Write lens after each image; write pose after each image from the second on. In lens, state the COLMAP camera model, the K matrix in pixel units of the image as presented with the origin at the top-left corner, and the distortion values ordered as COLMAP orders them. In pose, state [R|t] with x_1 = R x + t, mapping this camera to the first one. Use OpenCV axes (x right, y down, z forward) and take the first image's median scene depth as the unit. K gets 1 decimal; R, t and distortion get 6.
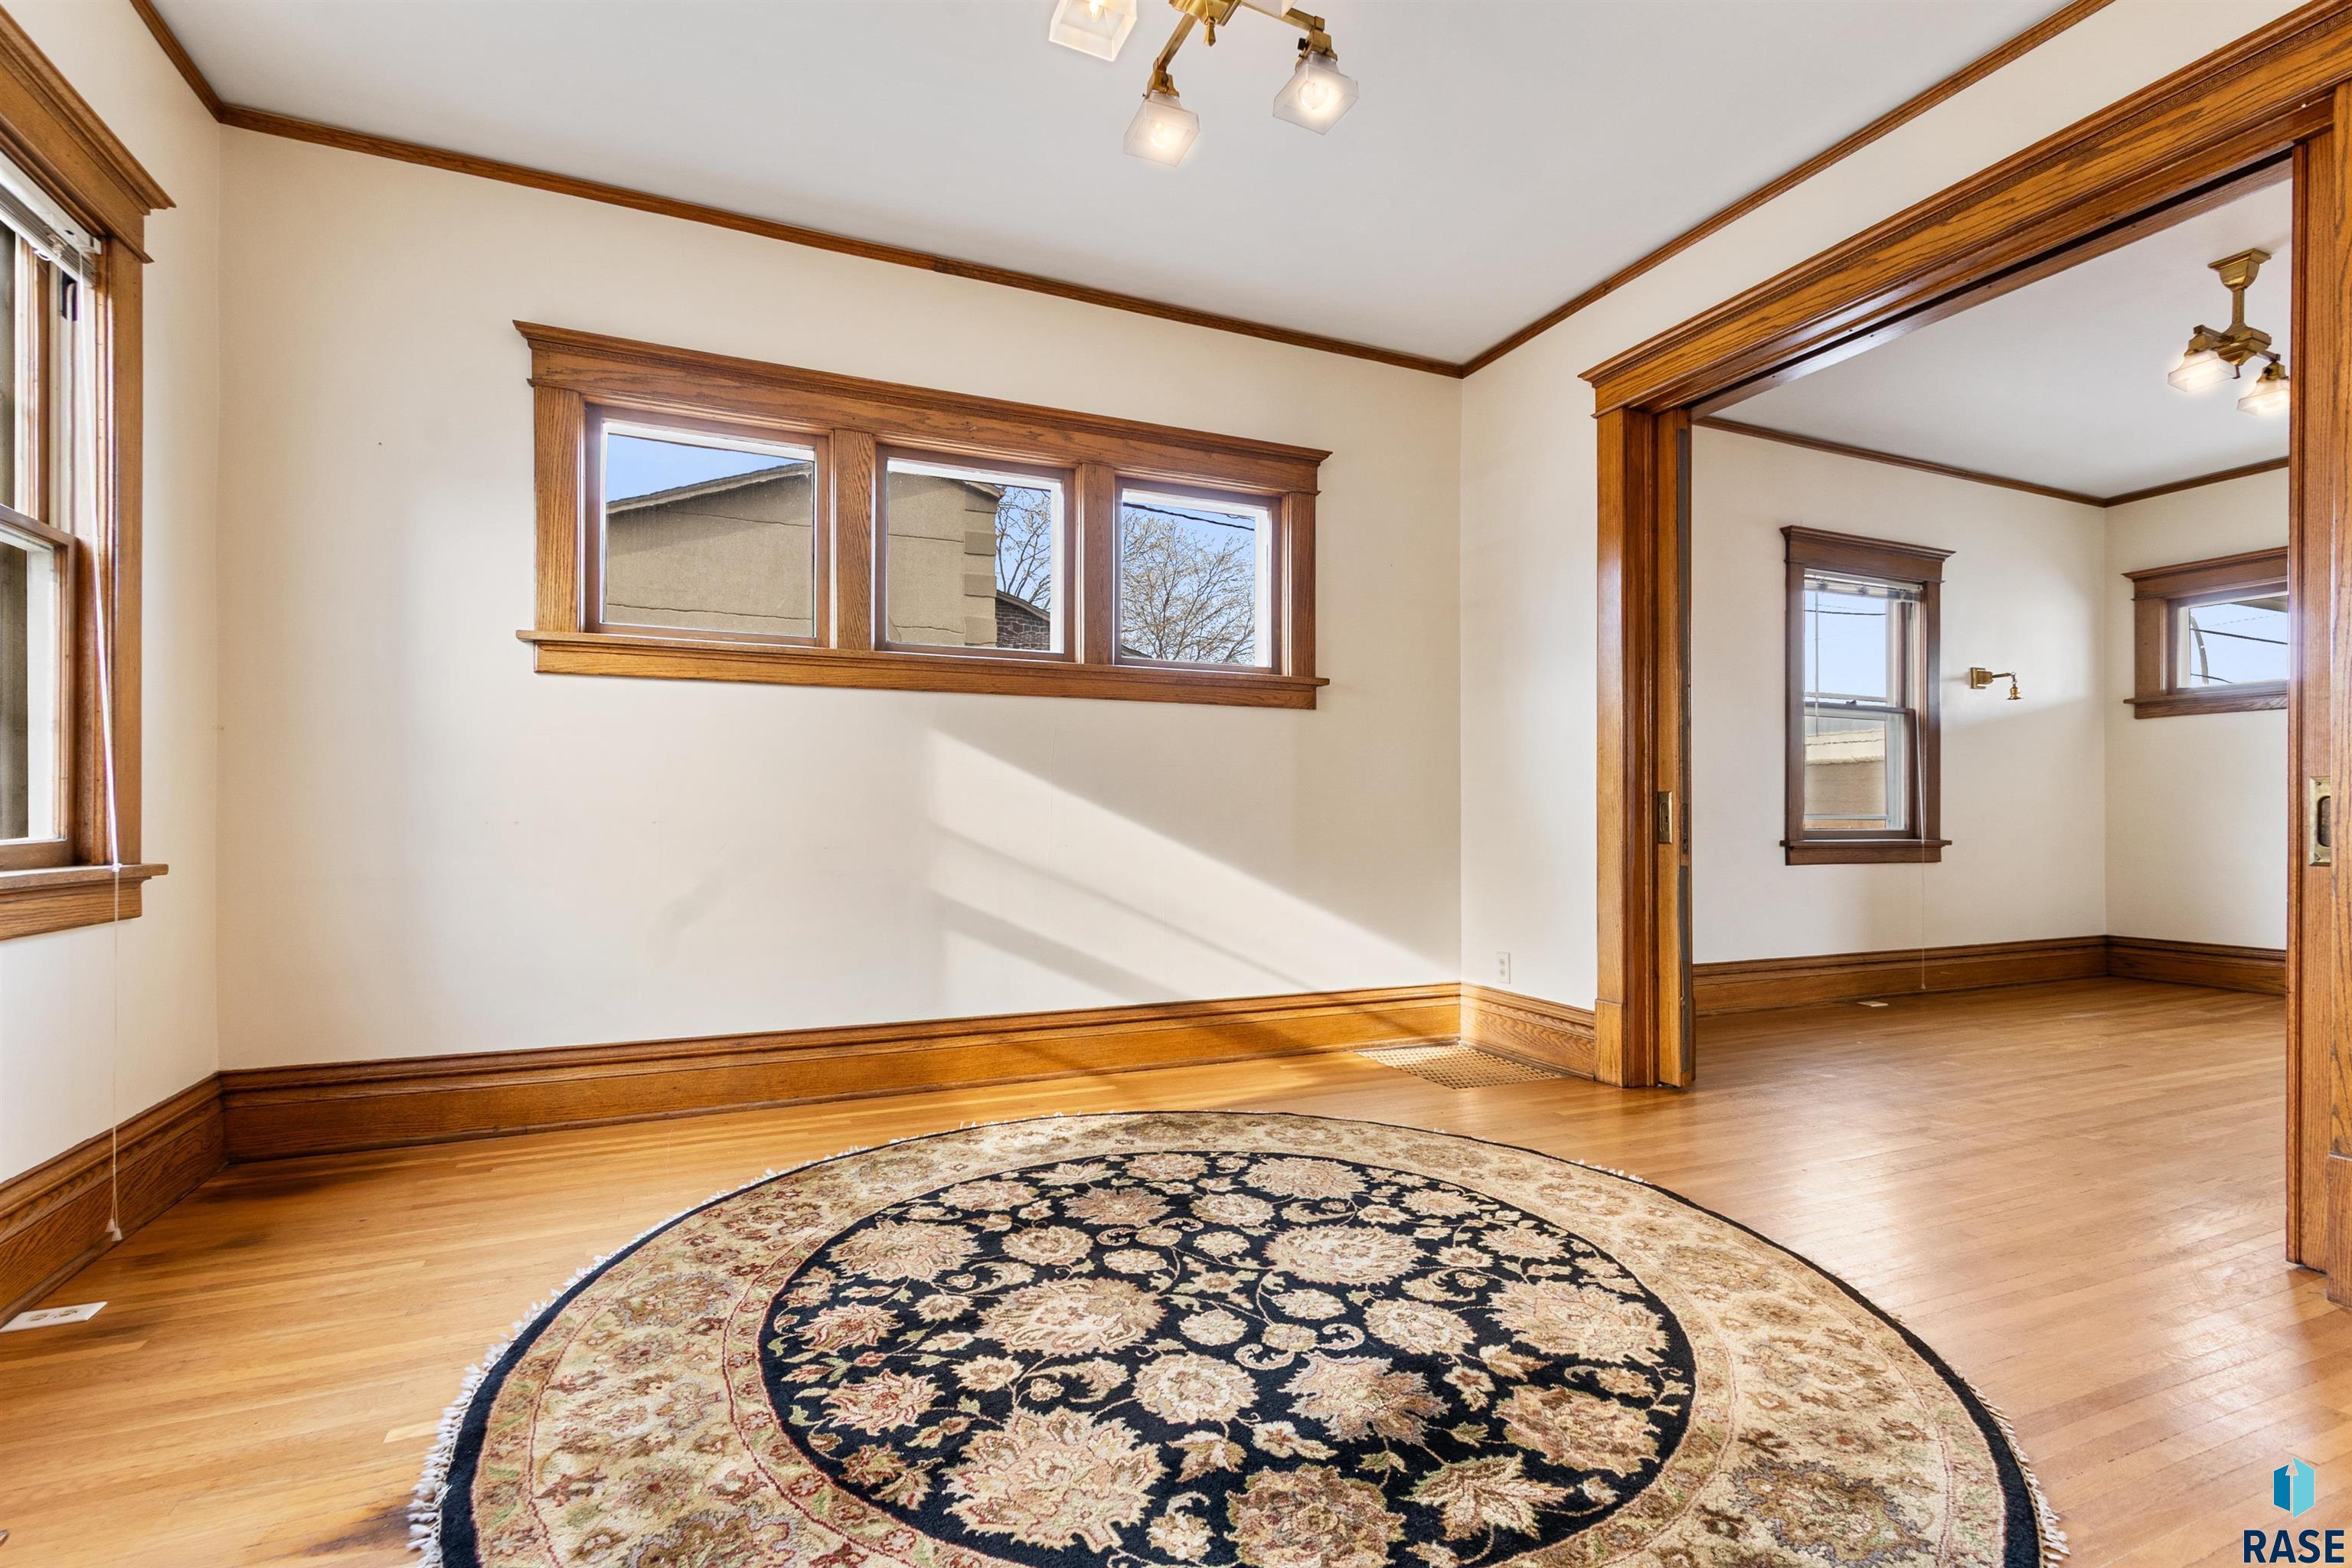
lens RADIAL K [[1076.4, 0, 1166.5], [0, 1076.4, 793.8], [0, 0, 1]] dist [0.002521, -0.000505]
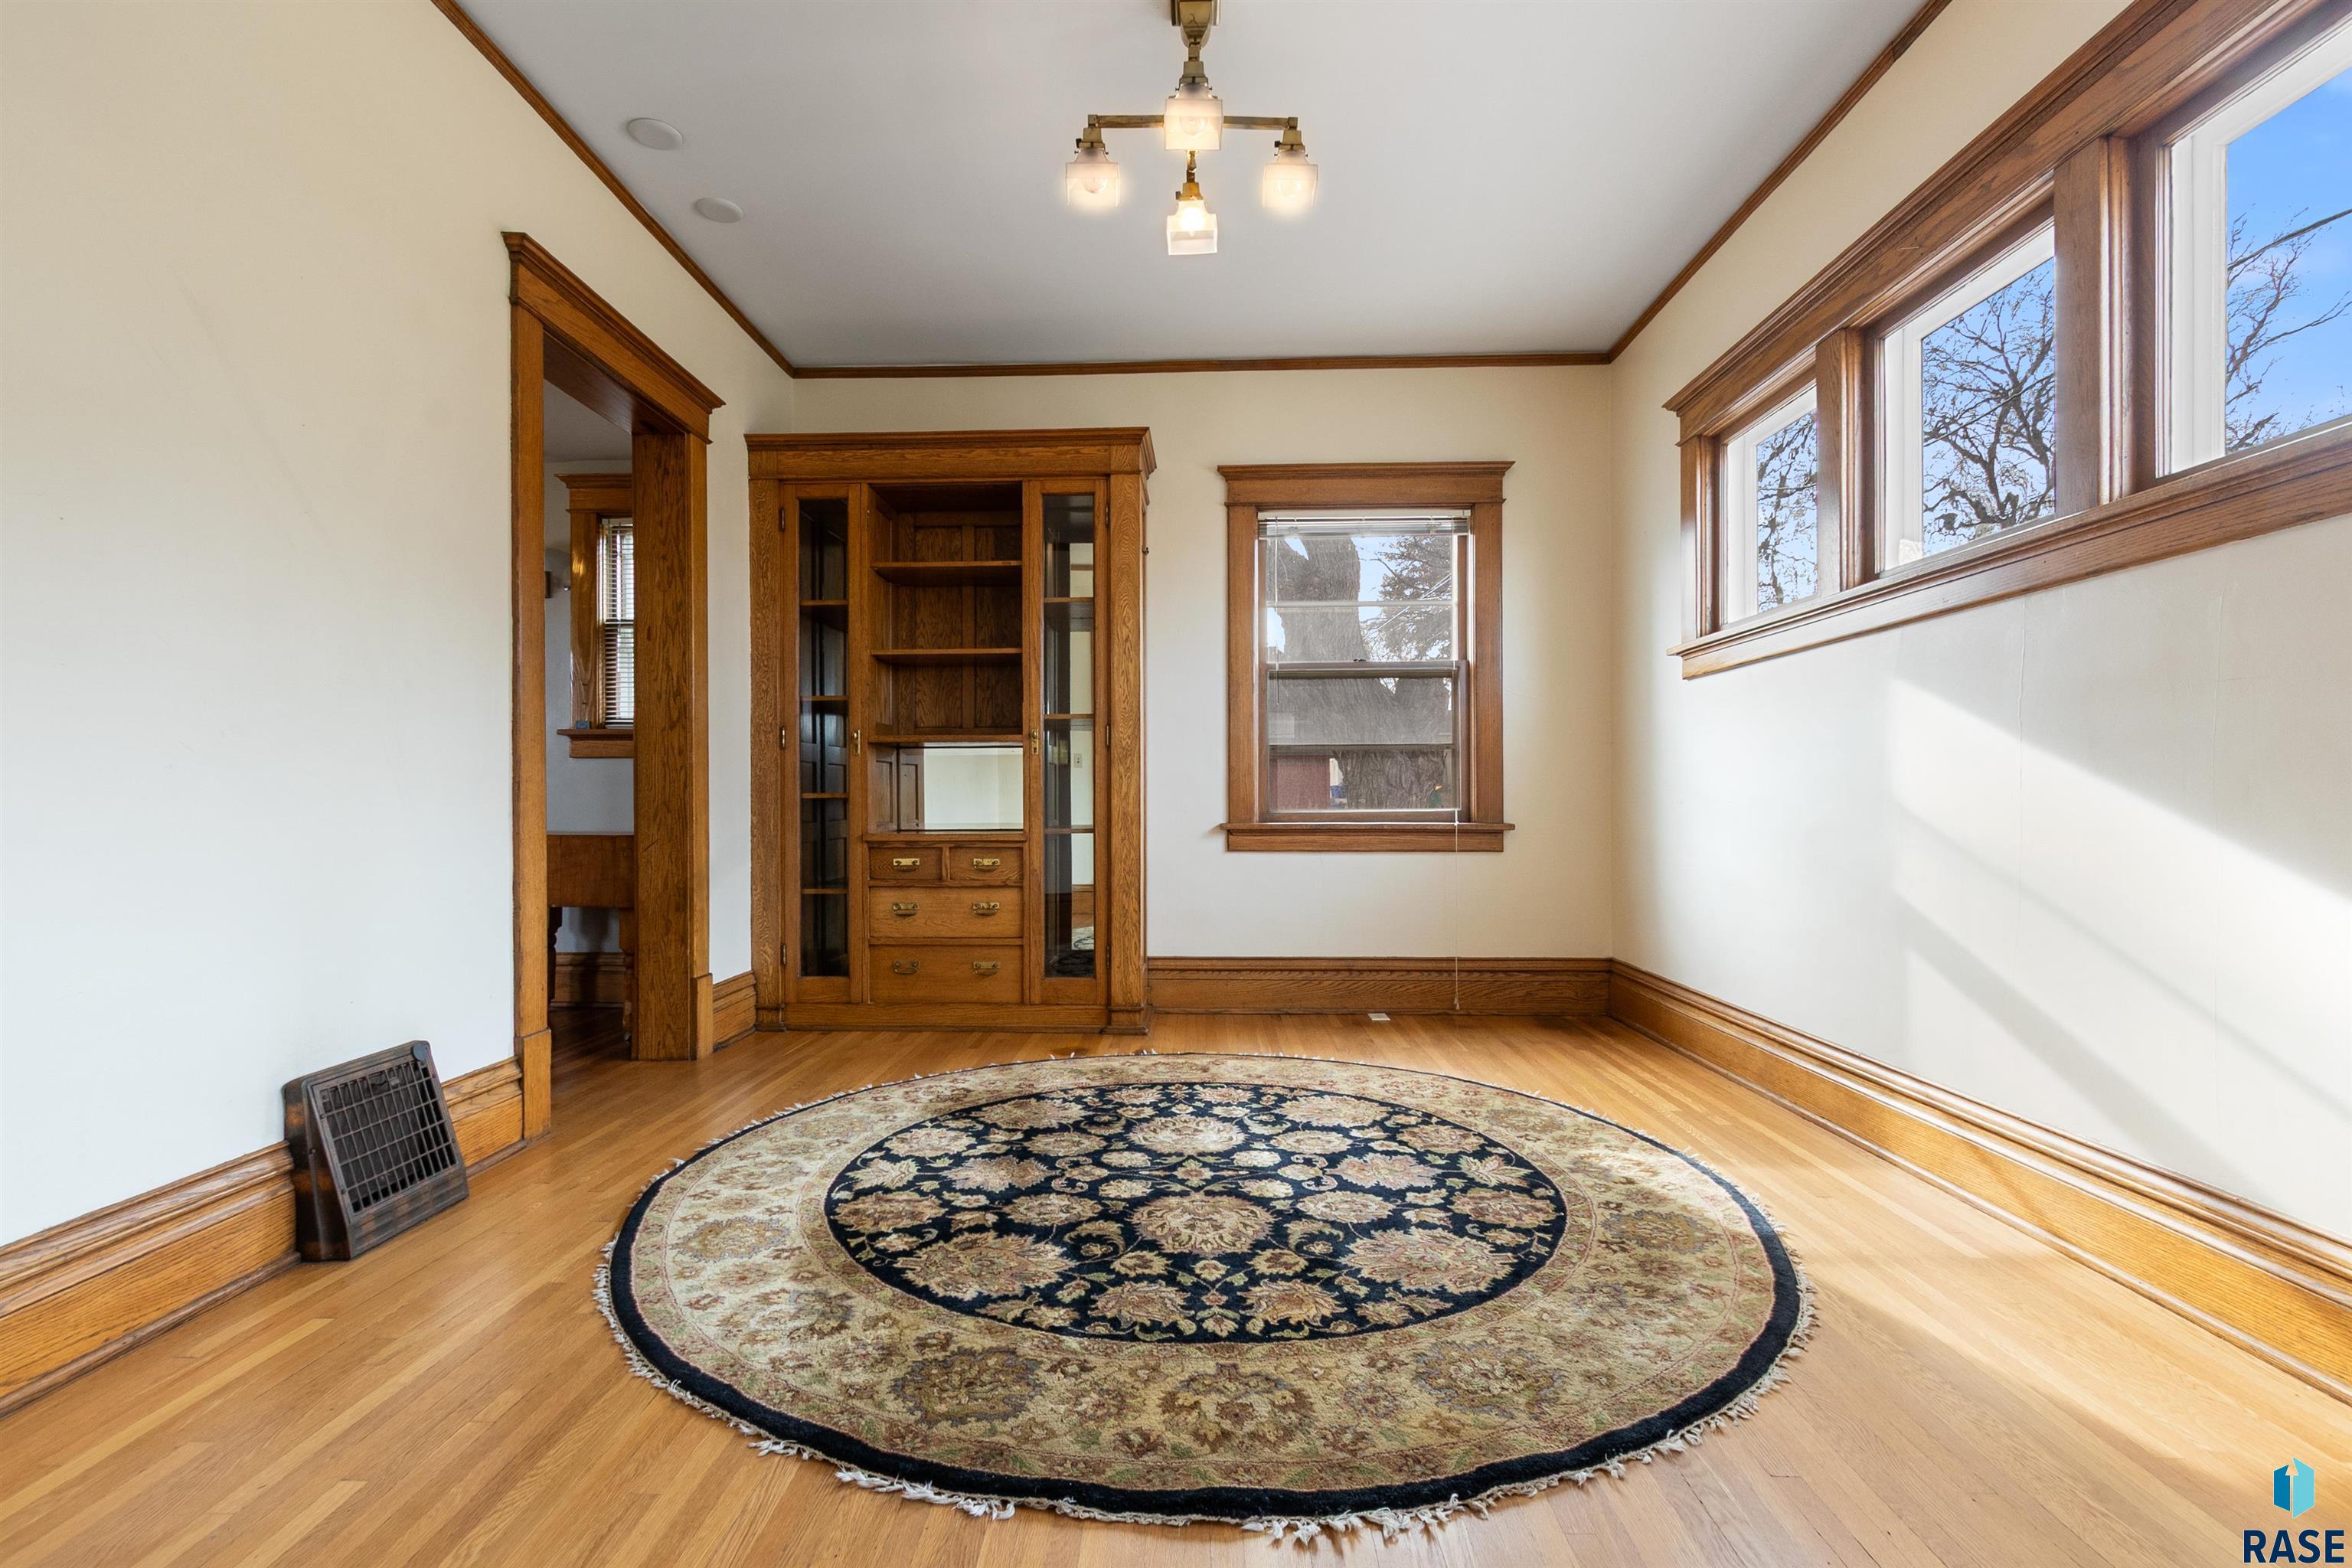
lens RADIAL K [[1076.4, 0, 1166.5], [0, 1076.4, 793.8], [0, 0, 1]] dist [0.002521, -0.000505]
pose [[-0.426668, -0.008078, -0.904372, 1.127175], [0.019210, 0.999654, -0.017992, 0.038289], [0.904204, -0.025050, -0.426365, 1.440789]]
